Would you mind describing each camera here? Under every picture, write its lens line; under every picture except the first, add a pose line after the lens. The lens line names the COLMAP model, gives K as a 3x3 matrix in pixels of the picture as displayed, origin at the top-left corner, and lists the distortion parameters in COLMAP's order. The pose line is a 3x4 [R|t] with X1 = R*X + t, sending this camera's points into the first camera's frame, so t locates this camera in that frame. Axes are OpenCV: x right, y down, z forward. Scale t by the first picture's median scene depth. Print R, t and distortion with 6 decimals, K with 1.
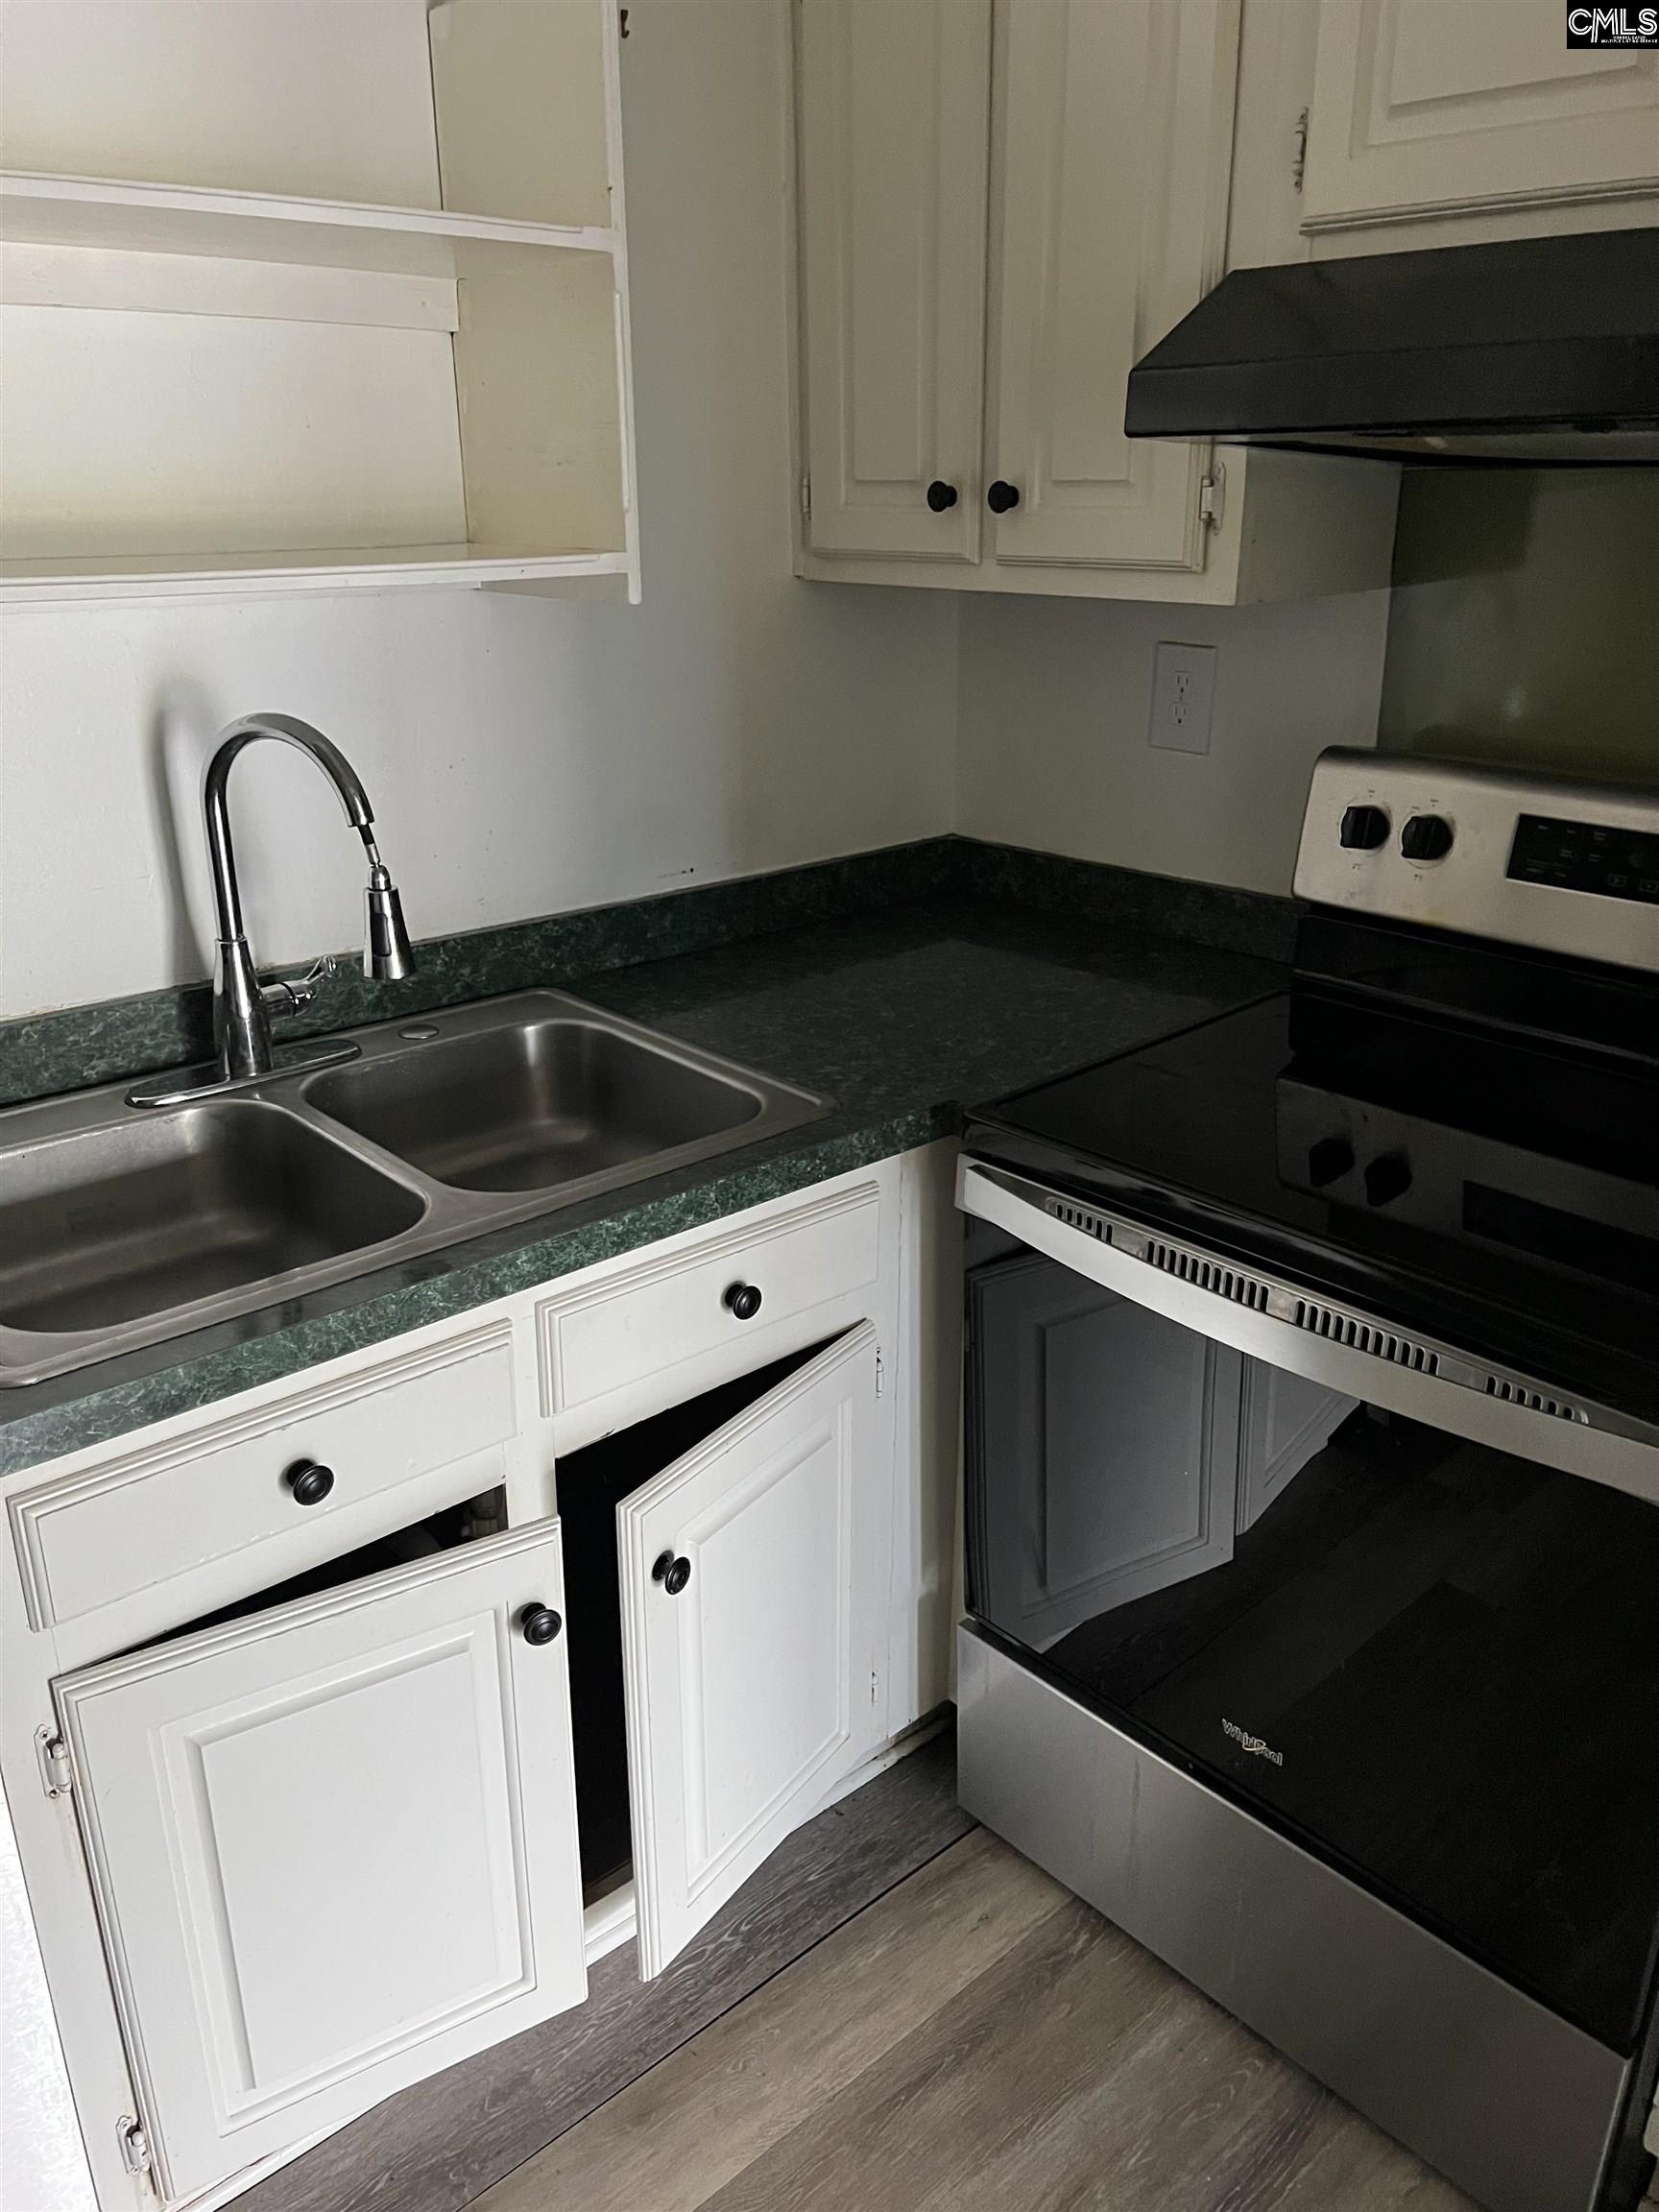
lens RADIAL K [[1677.8, 0, 829.7], [0, 1677.8, 1105.6], [0, 0, 1]] dist [0.005940, -0.011933]
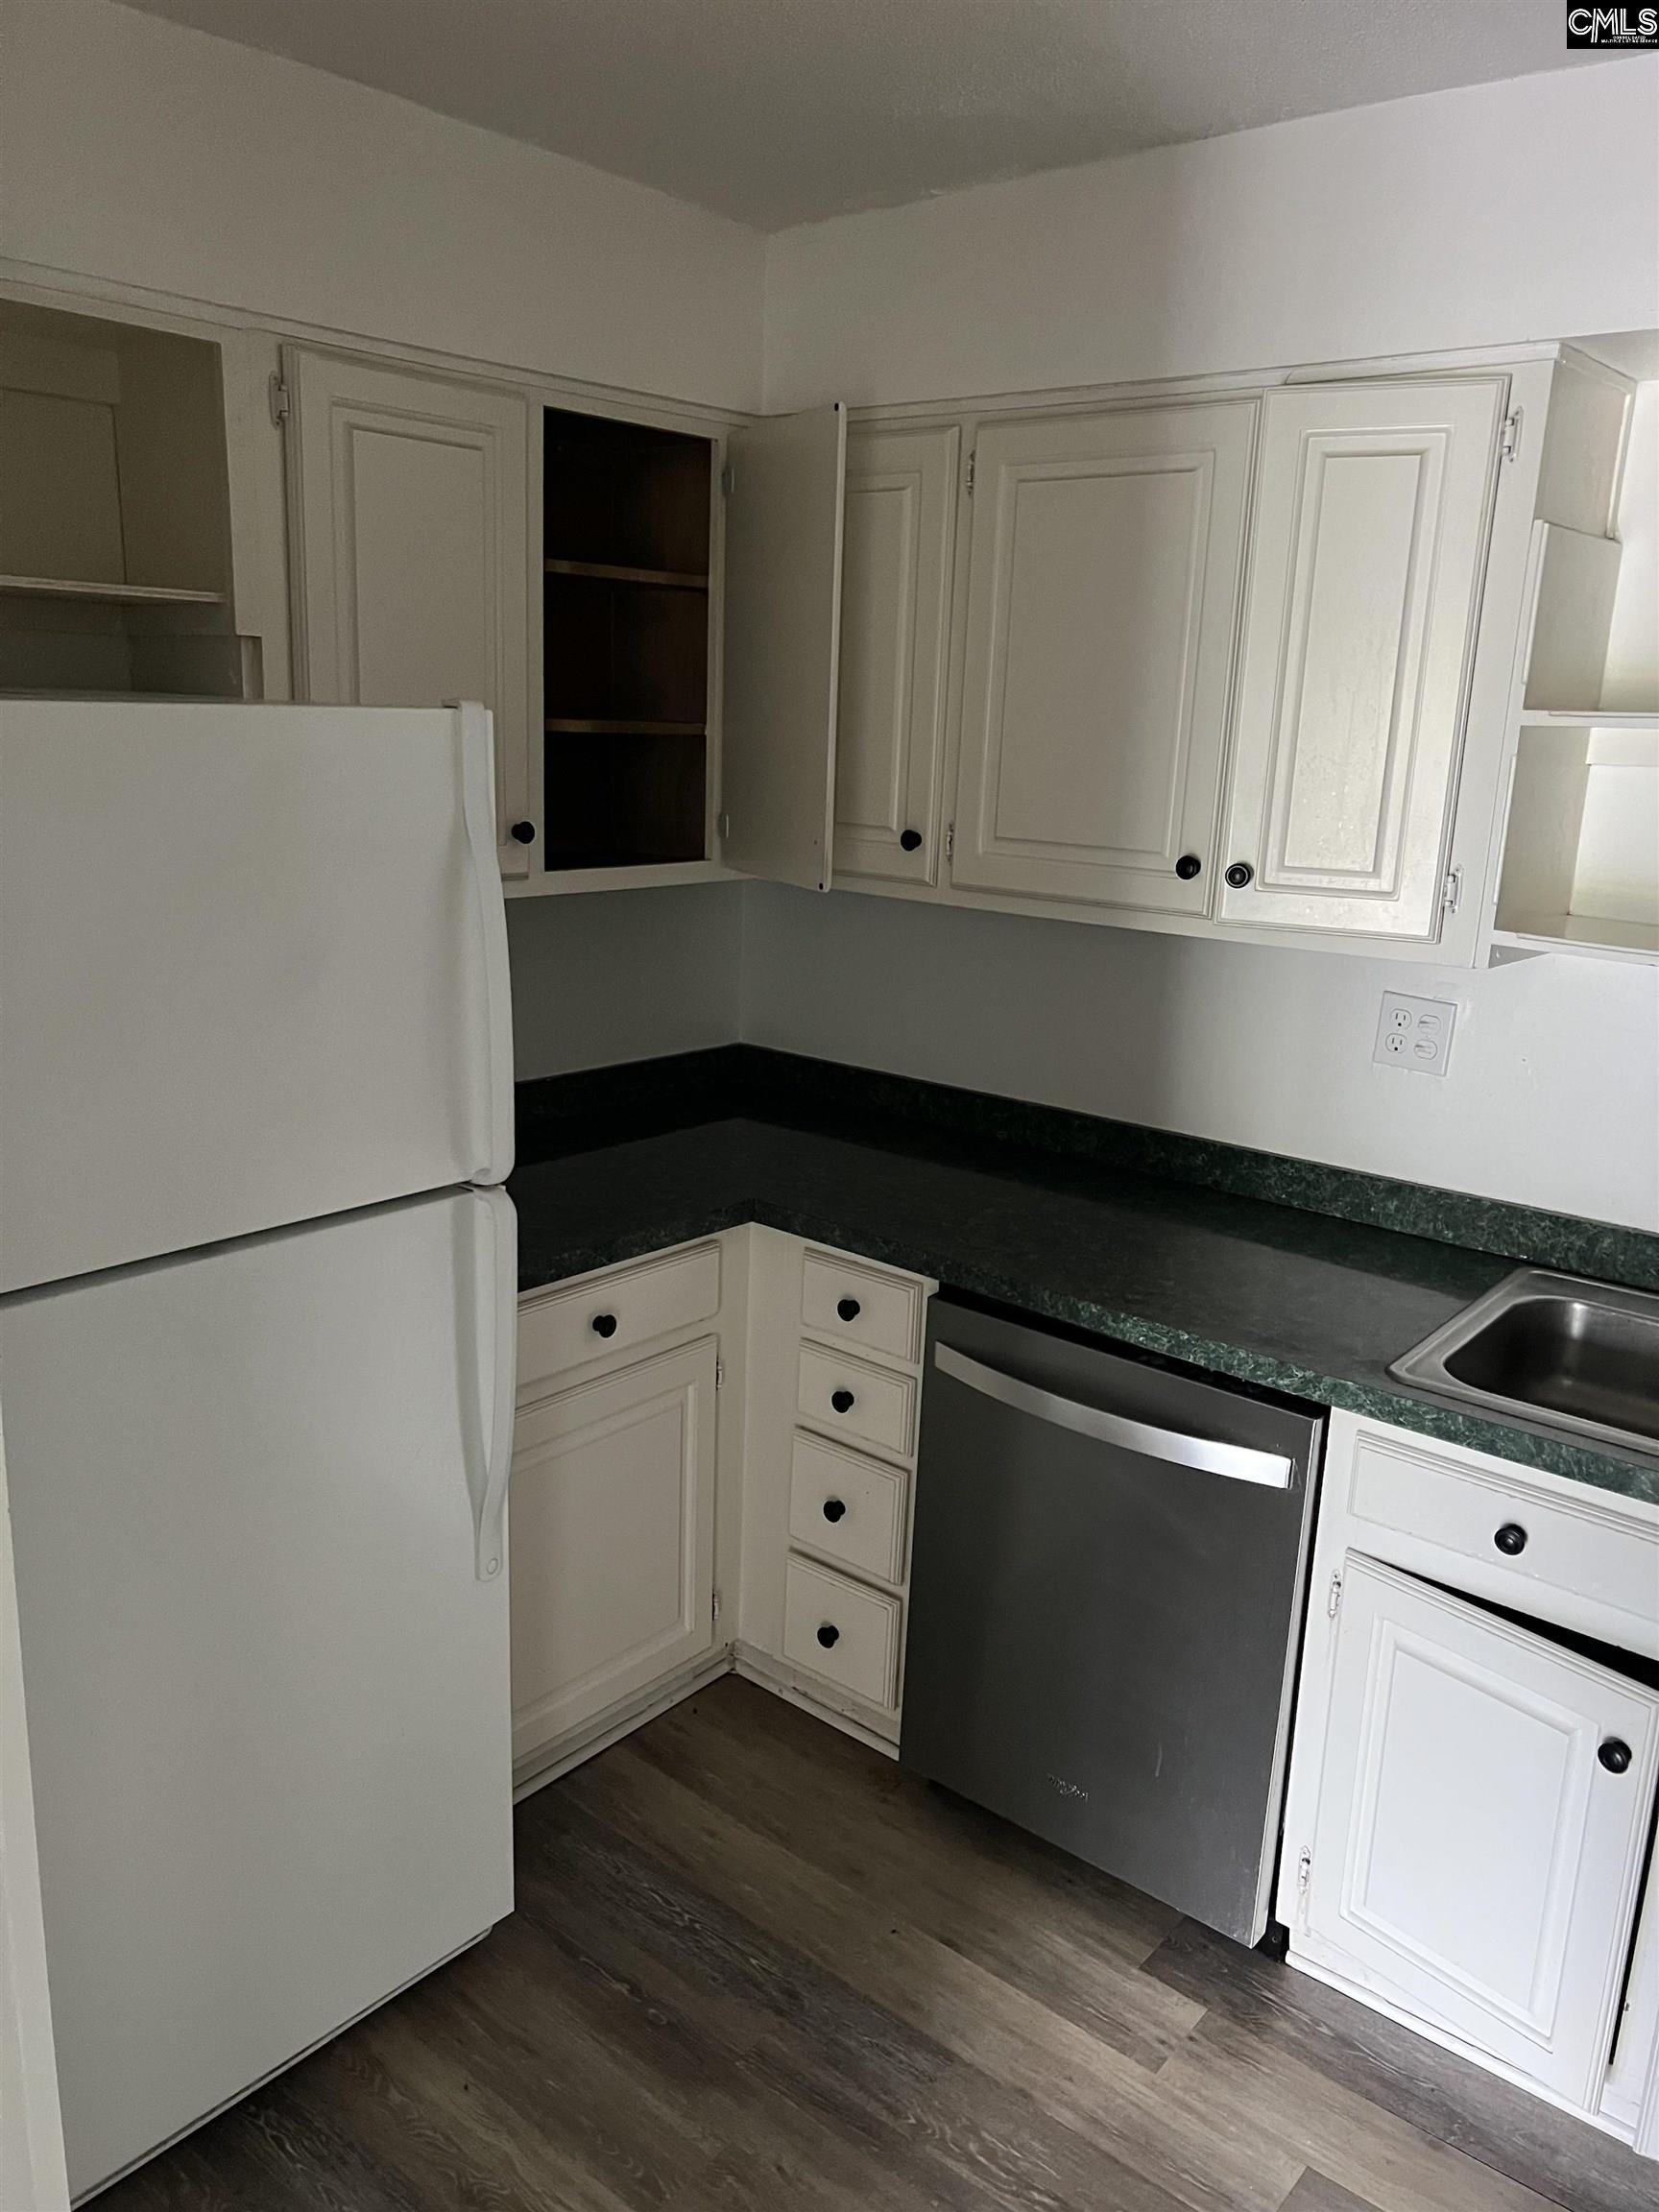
lens RADIAL K [[1677.8, 0, 828.7], [0, 1677.8, 1104.9], [0, 0, 1]] dist [0.005940, -0.011933]
pose [[0.147929, 0.247844, -0.957440, 0.924924], [-0.385873, 0.905828, 0.174865, -0.151259], [0.910615, 0.343583, 0.229634, -0.025900]]
